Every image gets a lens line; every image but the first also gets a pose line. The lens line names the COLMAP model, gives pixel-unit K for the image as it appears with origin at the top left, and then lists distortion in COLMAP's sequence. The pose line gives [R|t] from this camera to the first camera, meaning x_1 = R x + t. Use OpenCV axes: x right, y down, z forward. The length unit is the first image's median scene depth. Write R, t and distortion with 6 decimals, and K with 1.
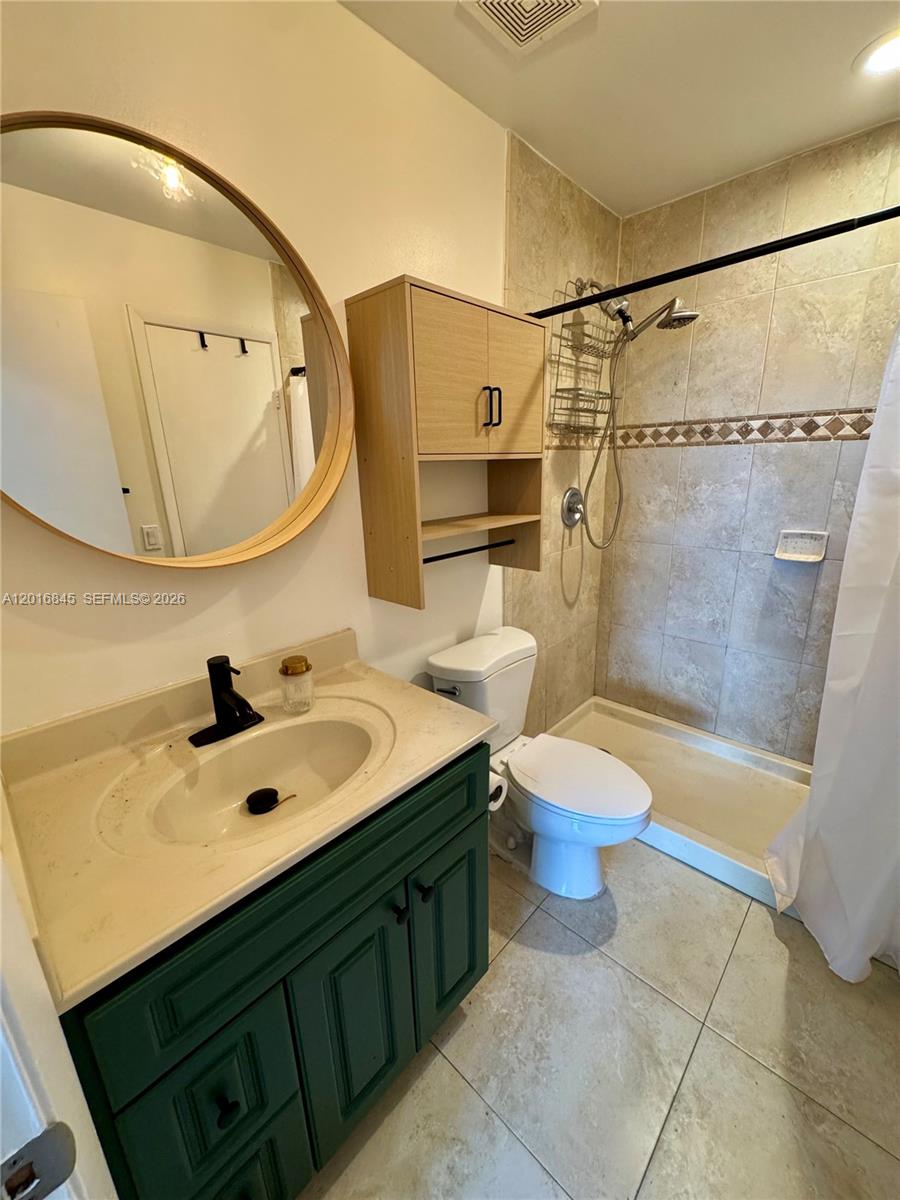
lens RADIAL K [[476.6, 0, 451.4], [0, 476.6, 598.9], [0, 0, 1]] dist [-0.003660, 0.000184]
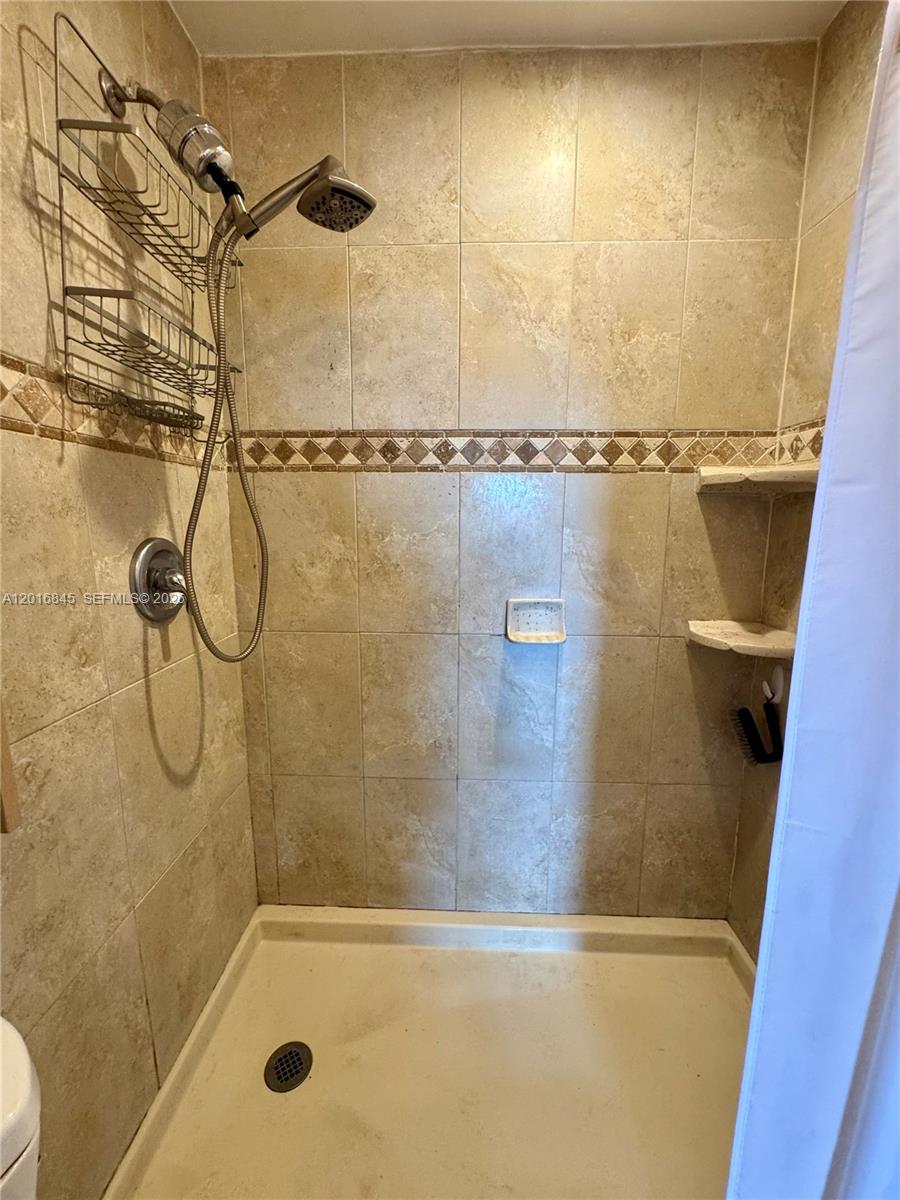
lens RADIAL K [[476.6, 0, 447.4], [0, 476.6, 597.1], [0, 0, 1]] dist [-0.003660, 0.000184]
pose [[0.753184, -0.076116, 0.653391, 0.171194], [0.156125, 0.985586, -0.065157, -0.109232], [-0.639014, 0.151086, 0.754211, 0.508530]]
